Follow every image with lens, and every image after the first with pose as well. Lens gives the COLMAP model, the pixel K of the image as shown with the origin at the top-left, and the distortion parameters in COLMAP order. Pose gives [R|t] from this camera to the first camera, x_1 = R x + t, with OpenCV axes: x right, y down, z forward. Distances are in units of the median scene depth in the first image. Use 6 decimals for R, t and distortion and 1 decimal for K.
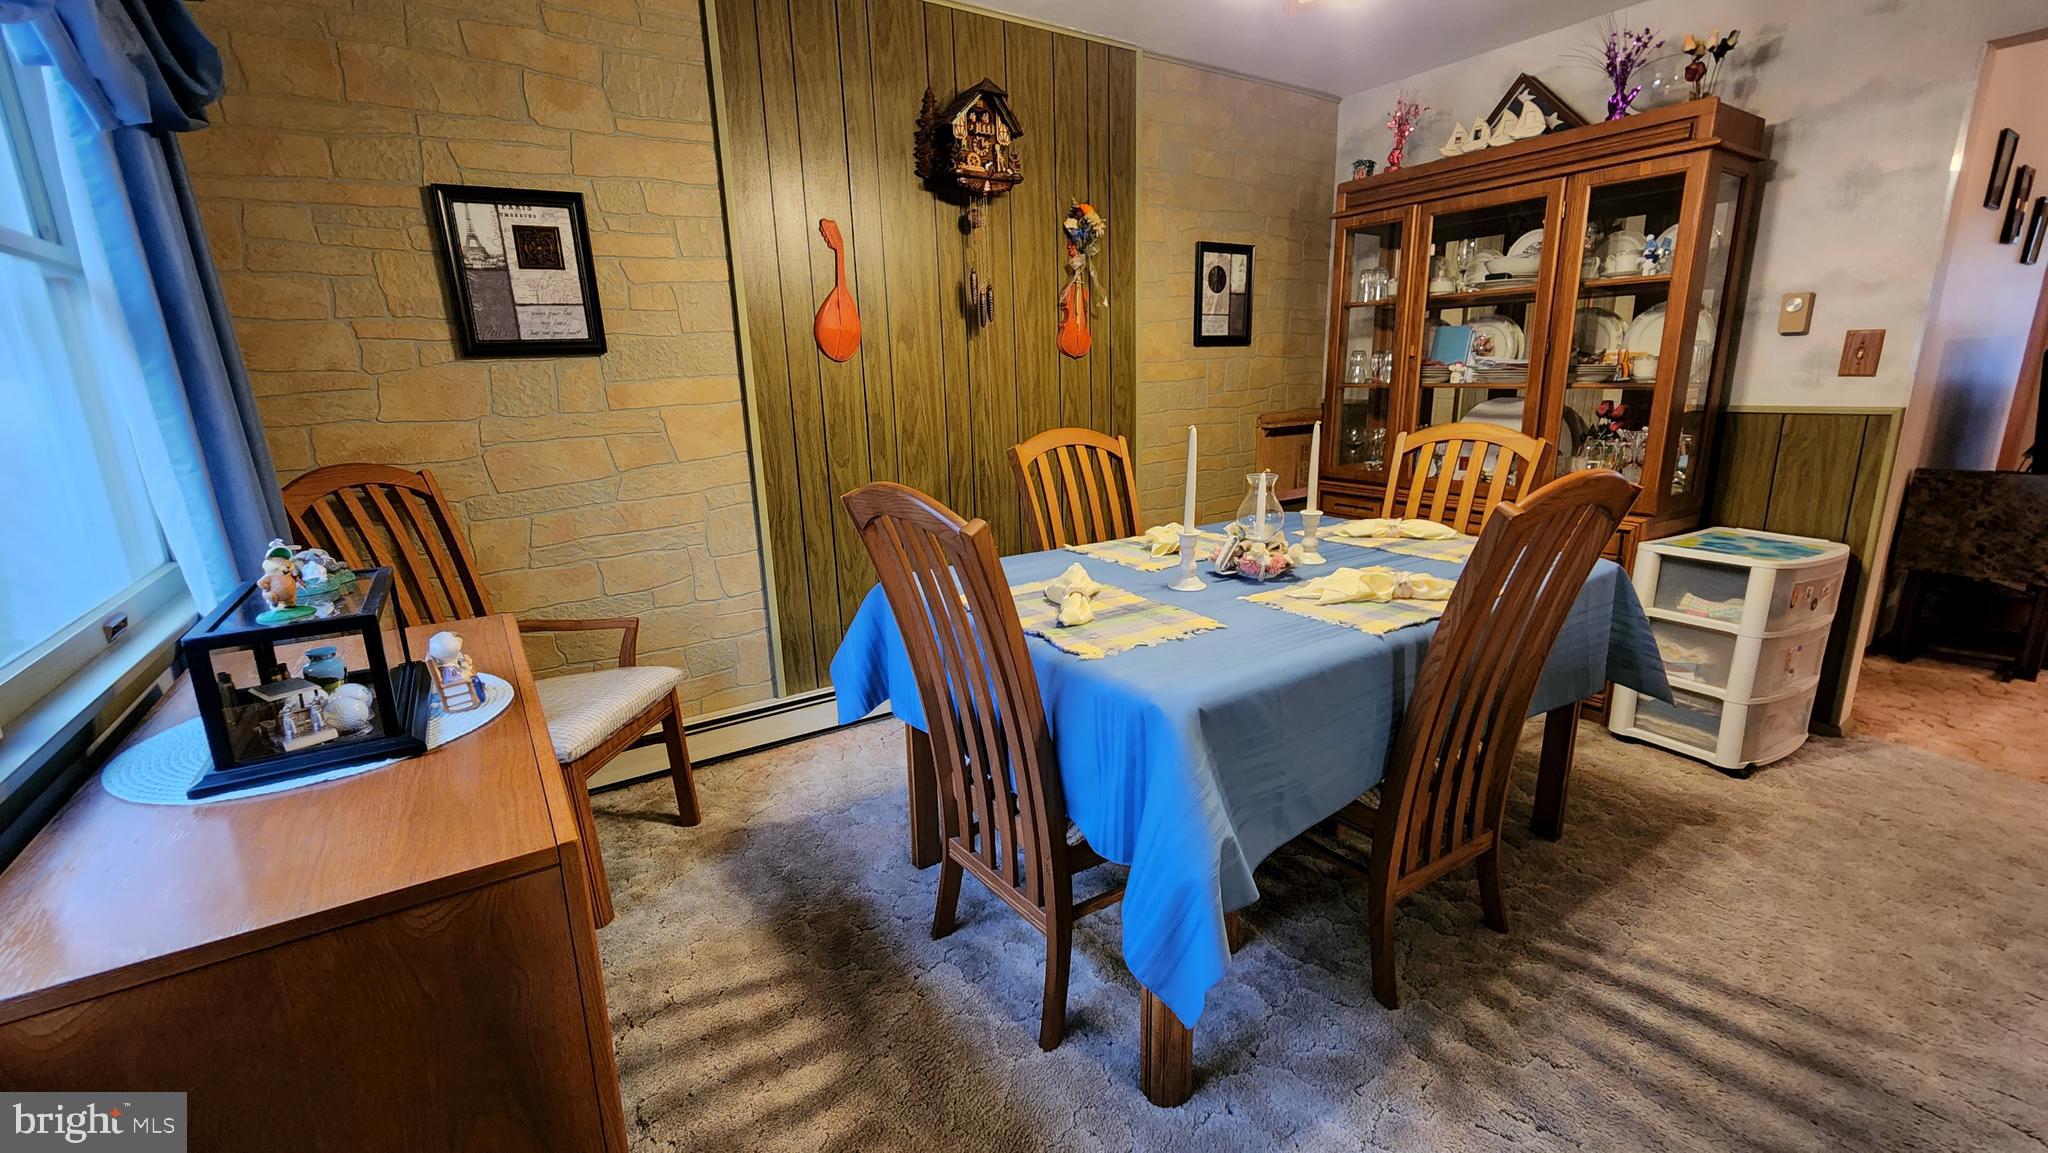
lens RADIAL K [[841.6, 0, 1031.2], [0, 841.6, 577.6], [0, 0, 1]] dist [-0.002015, -0.001348]
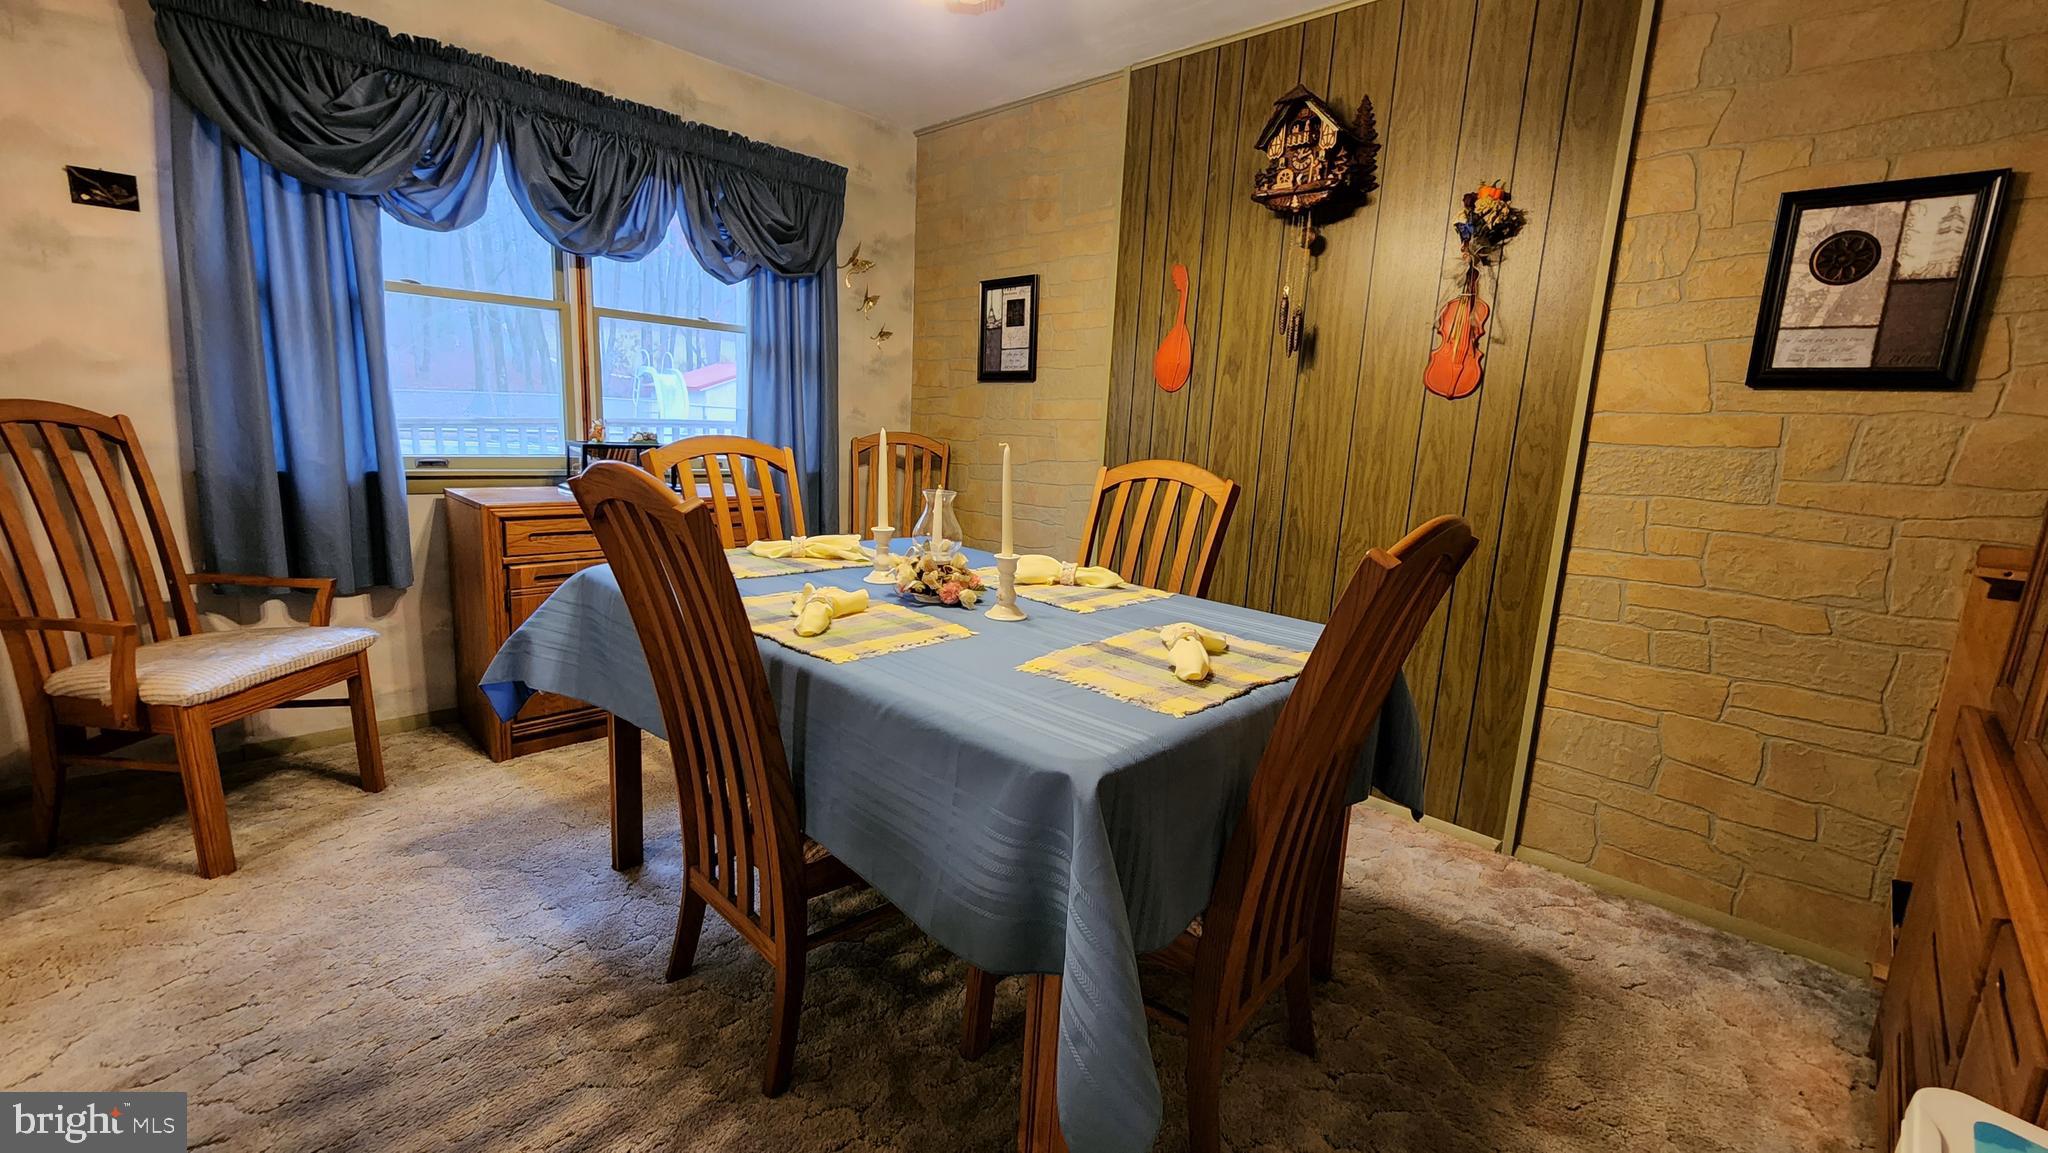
lens RADIAL K [[841.6, 0, 1025.1], [0, 841.6, 571.0], [0, 0, 1]] dist [-0.002015, -0.001348]
pose [[0.207367, 0.210276, -0.955397, 0.891391], [-0.292038, 0.945399, 0.144689, -0.150057], [0.933656, 0.249008, 0.257453, 0.645520]]
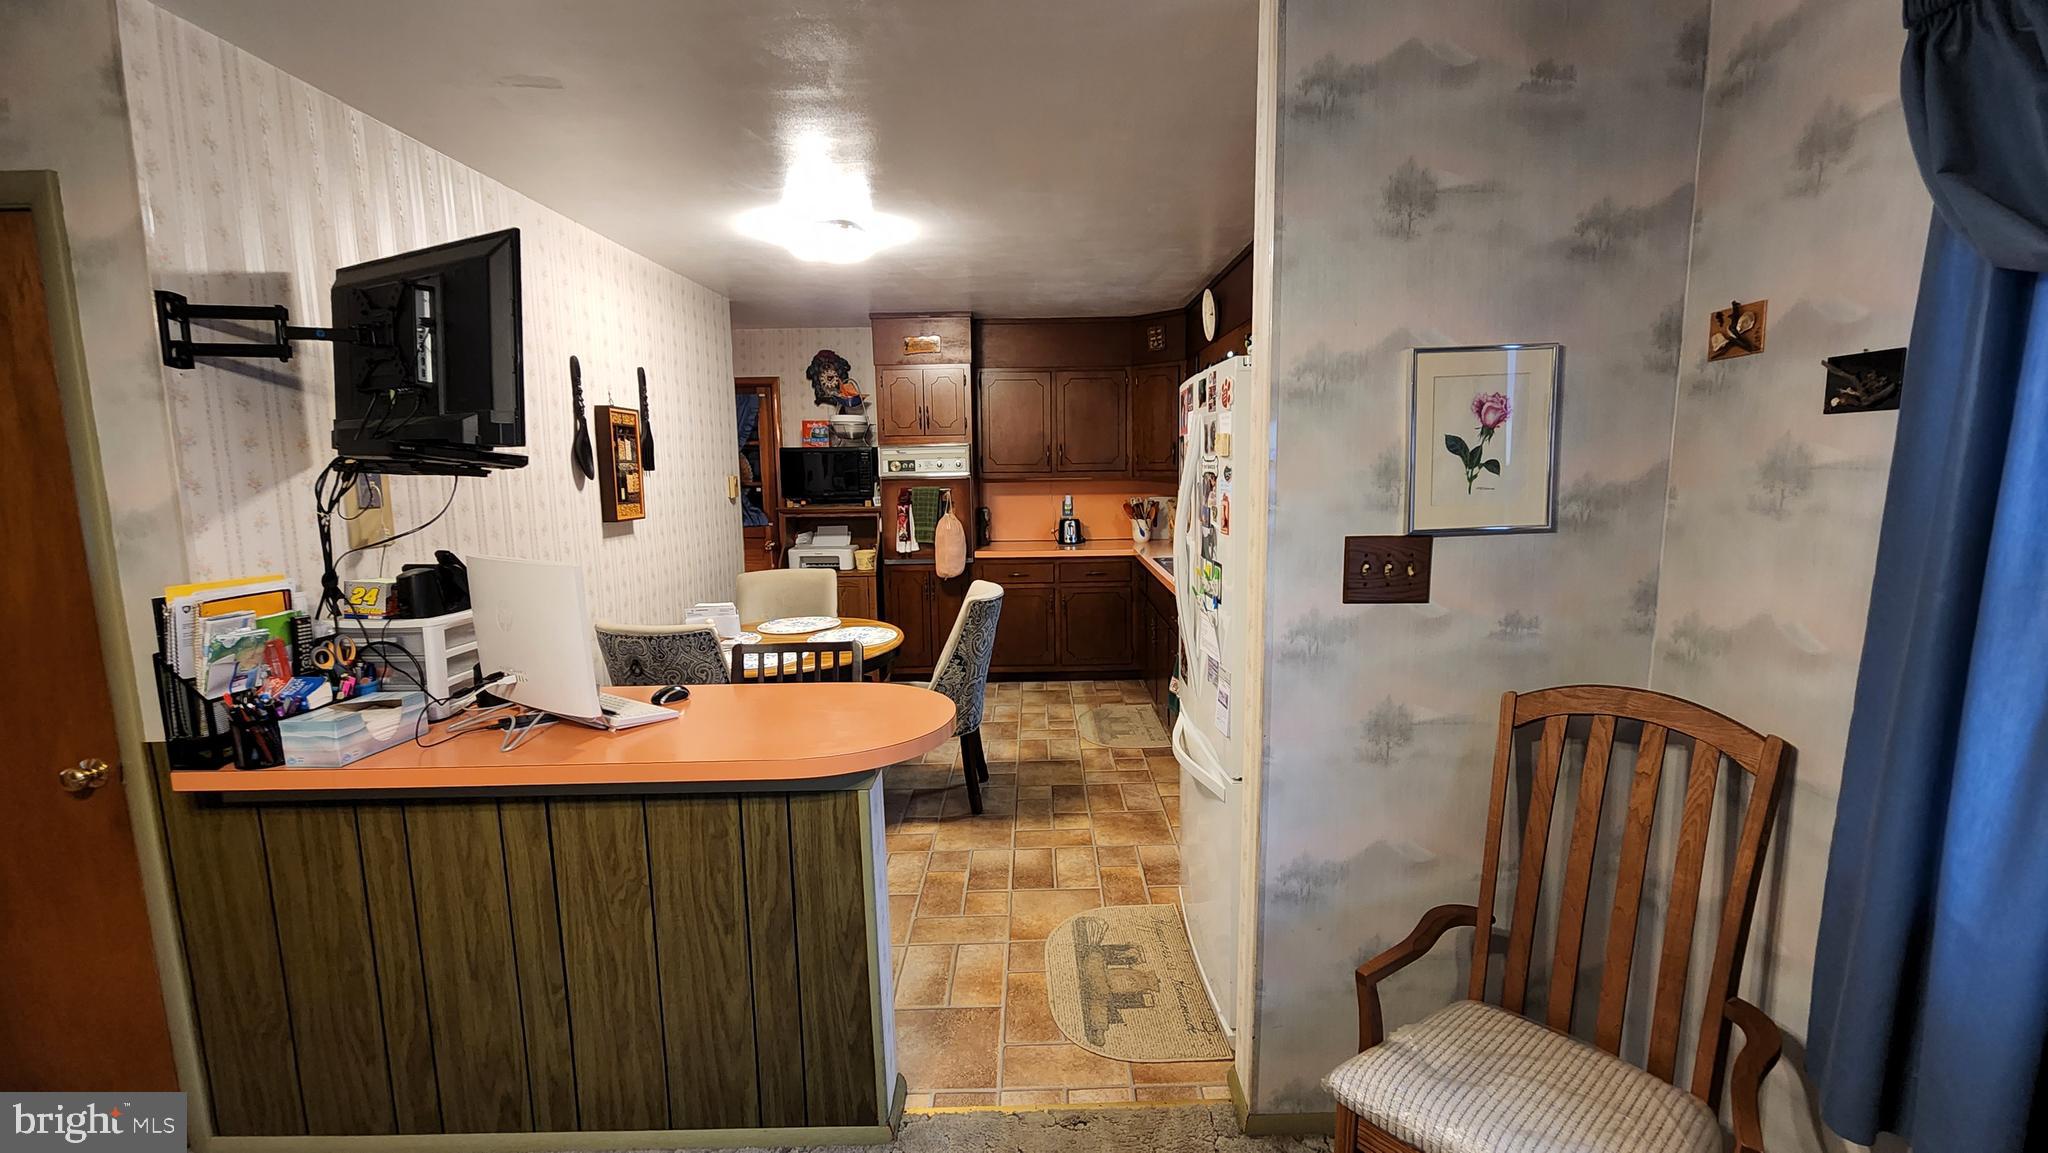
lens RADIAL K [[841.6, 0, 1031.8], [0, 841.6, 578.7], [0, 0, 1]] dist [-0.002015, -0.001348]
pose [[-0.831281, -0.041810, 0.554277, -0.033369], [0.173099, 0.928111, 0.329615, -0.259721], [-0.528212, 0.369948, -0.764284, 0.588787]]
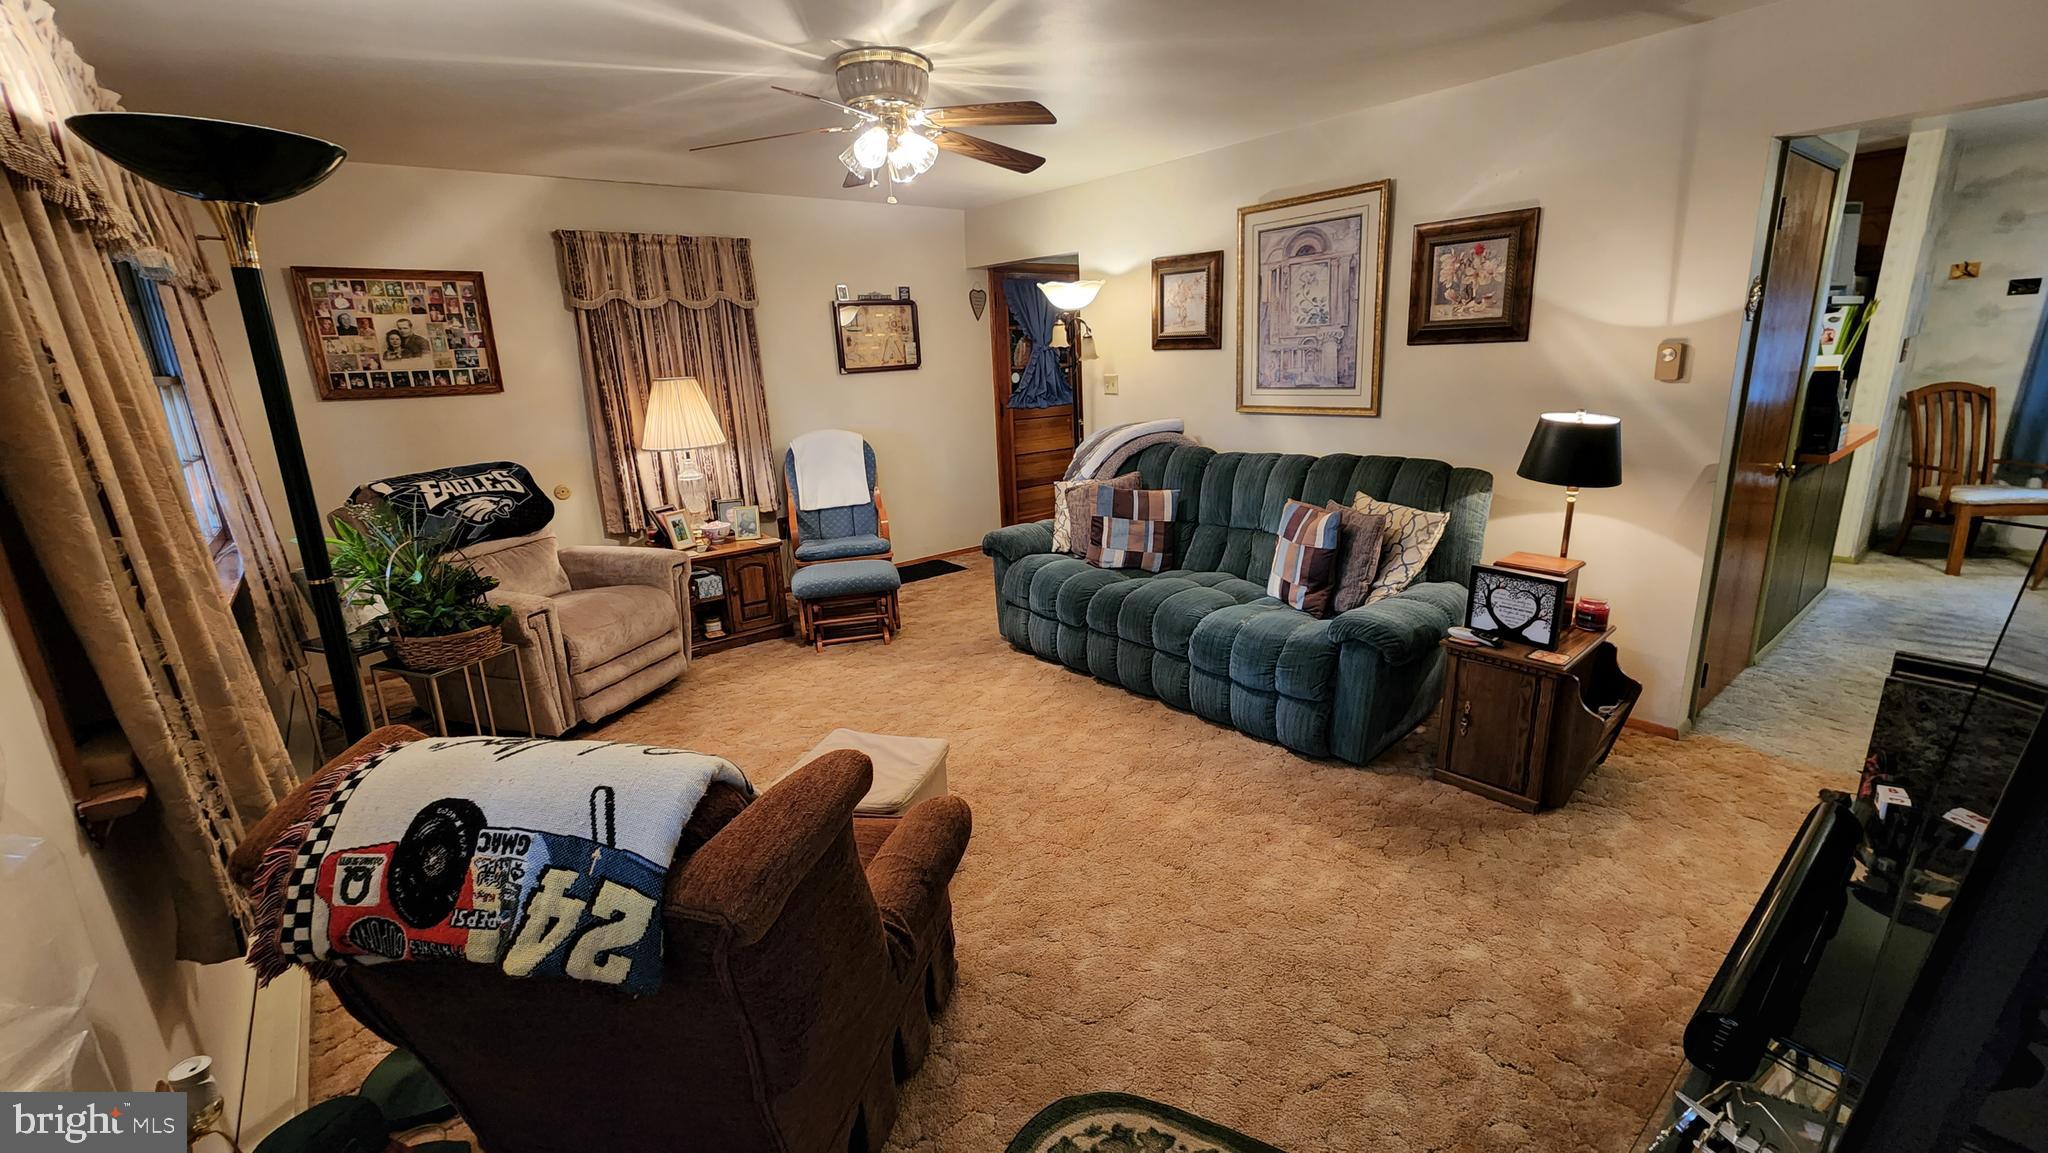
lens RADIAL K [[841.6, 0, 1025.4], [0, 841.6, 581.2], [0, 0, 1]] dist [-0.002015, -0.001348]
pose [[-0.993481, 0.099416, -0.055792, 2.232127], [0.058354, 0.863894, 0.500282, -0.618961], [0.097934, 0.493765, -0.864063, 1.644004]]
